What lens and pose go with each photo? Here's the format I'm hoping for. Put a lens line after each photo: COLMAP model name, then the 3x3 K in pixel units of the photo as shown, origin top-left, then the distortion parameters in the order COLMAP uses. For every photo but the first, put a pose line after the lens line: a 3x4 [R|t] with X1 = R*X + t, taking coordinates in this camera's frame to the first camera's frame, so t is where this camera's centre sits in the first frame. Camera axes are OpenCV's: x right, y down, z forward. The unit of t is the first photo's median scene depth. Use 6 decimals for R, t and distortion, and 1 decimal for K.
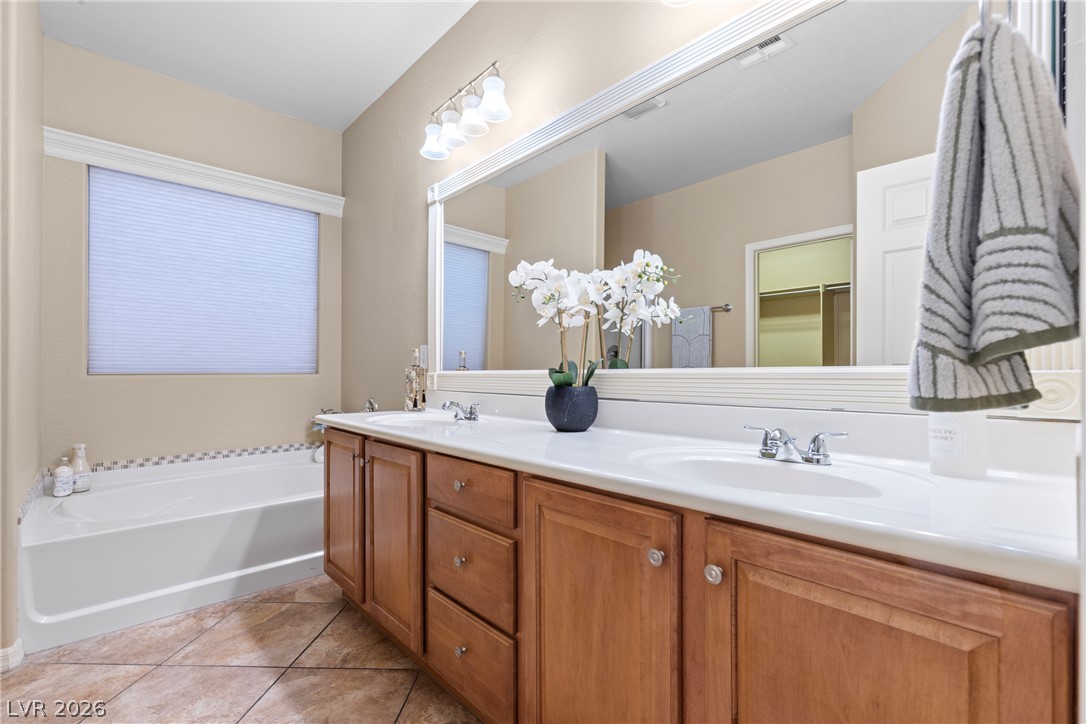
lens RADIAL K [[492.1, 0, 547.8], [0, 492.1, 359.3], [0, 0, 1]] dist [-0.000432, 0.000087]
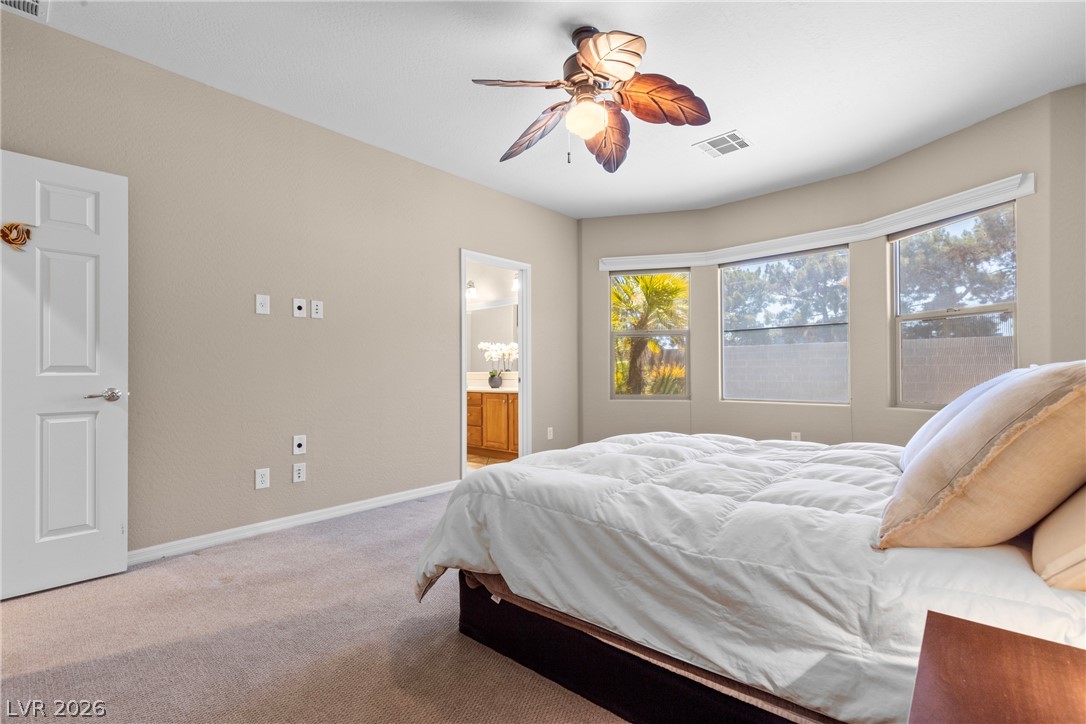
lens RADIAL K [[492.1, 0, 547.8], [0, 492.1, 359.3], [0, 0, 1]] dist [-0.000432, 0.000087]
pose [[0.995395, -0.004016, 0.095773, 0.089271], [0.004840, 0.999953, -0.008367, -0.043140], [-0.095735, 0.008792, 0.995368, -2.858294]]
